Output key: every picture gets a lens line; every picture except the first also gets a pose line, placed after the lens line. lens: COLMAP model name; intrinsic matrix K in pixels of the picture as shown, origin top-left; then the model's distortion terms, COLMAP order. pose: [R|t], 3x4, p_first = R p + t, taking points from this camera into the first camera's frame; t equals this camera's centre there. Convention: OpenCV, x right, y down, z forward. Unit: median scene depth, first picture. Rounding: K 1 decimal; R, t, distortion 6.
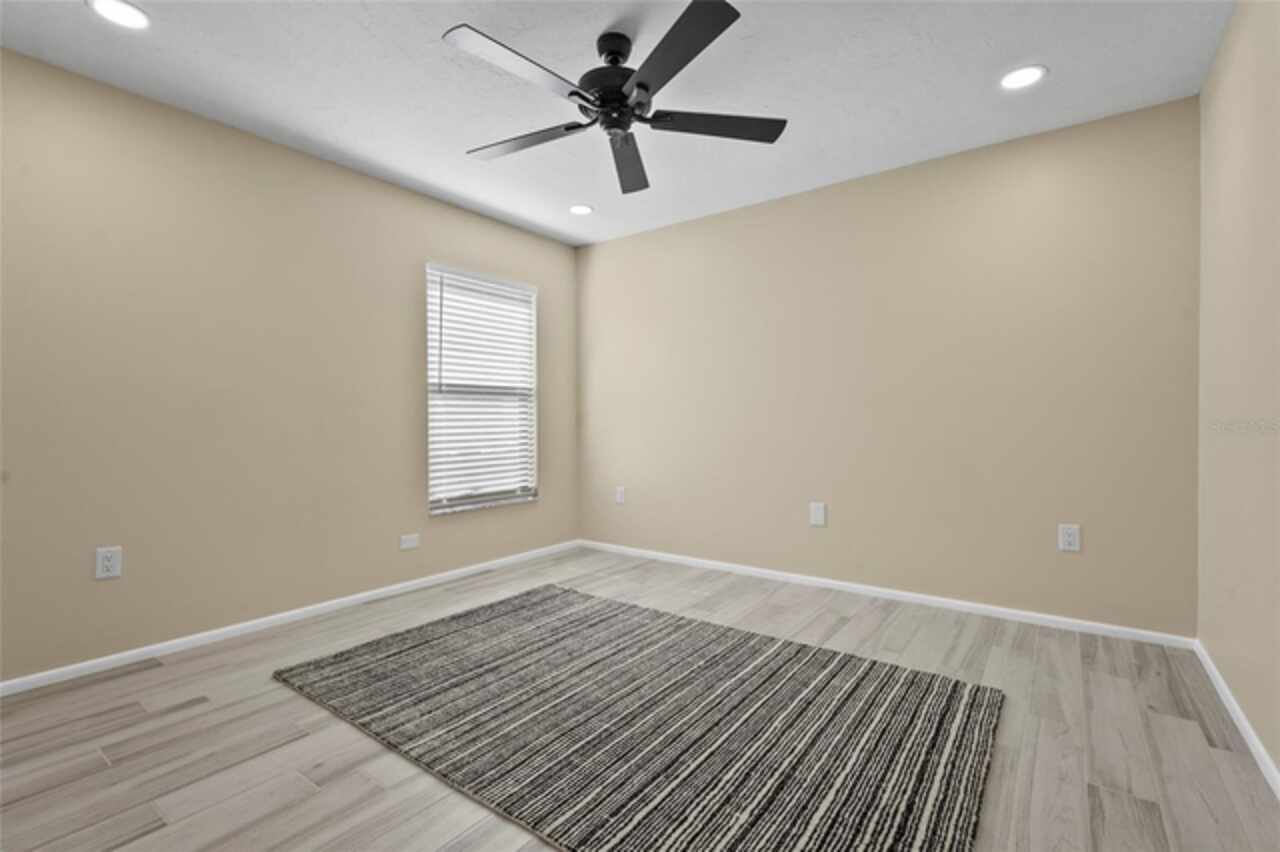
lens RADIAL K [[576.7, 0, 637.9], [0, 576.7, 428.7], [0, 0, 1]] dist [-0.000325, 0.000864]
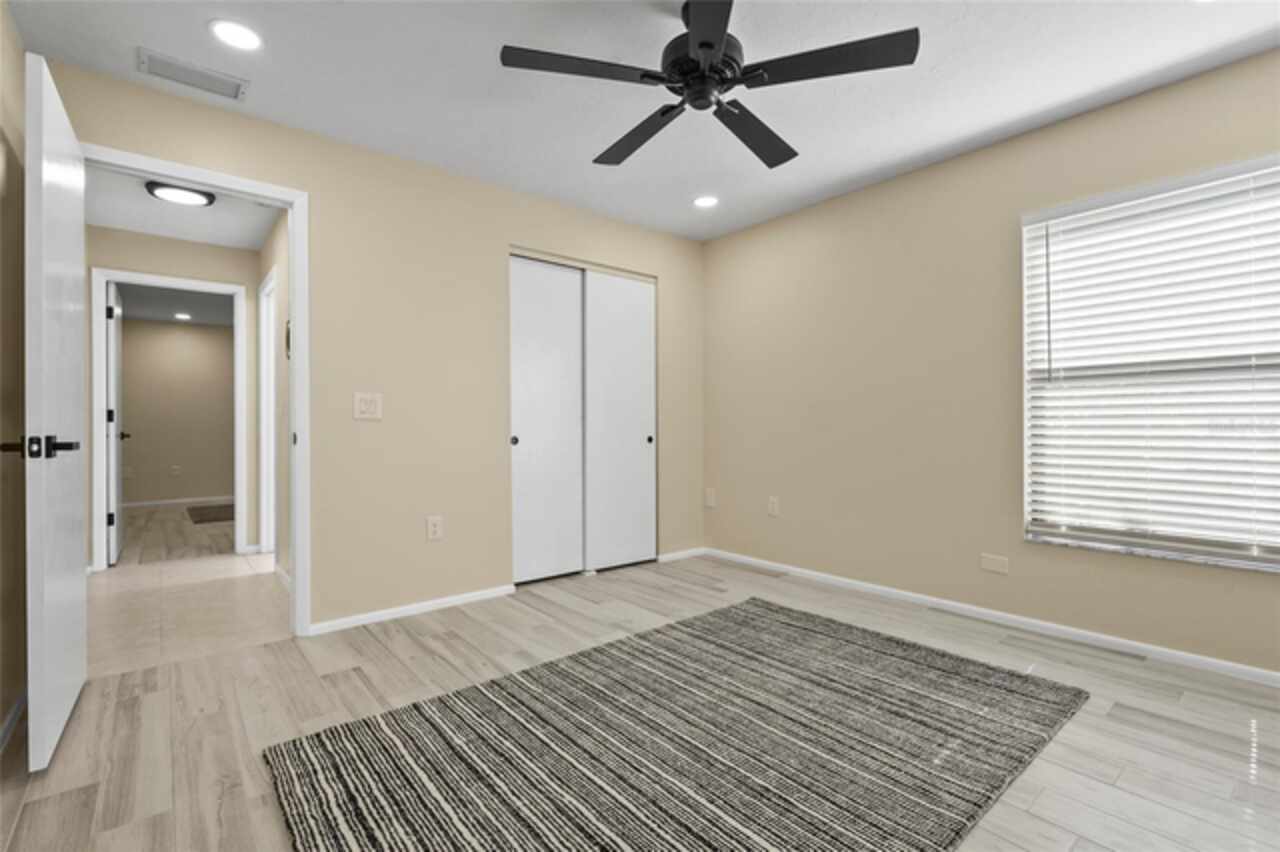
lens RADIAL K [[576.7, 0, 637.9], [0, 576.7, 422.4], [0, 0, 1]] dist [-0.000325, 0.000864]
pose [[-0.238741, 0.001287, -0.971082, 0.958199], [-0.005134, 0.999983, 0.002588, -0.014769], [0.971070, 0.005603, -0.238730, 1.231306]]
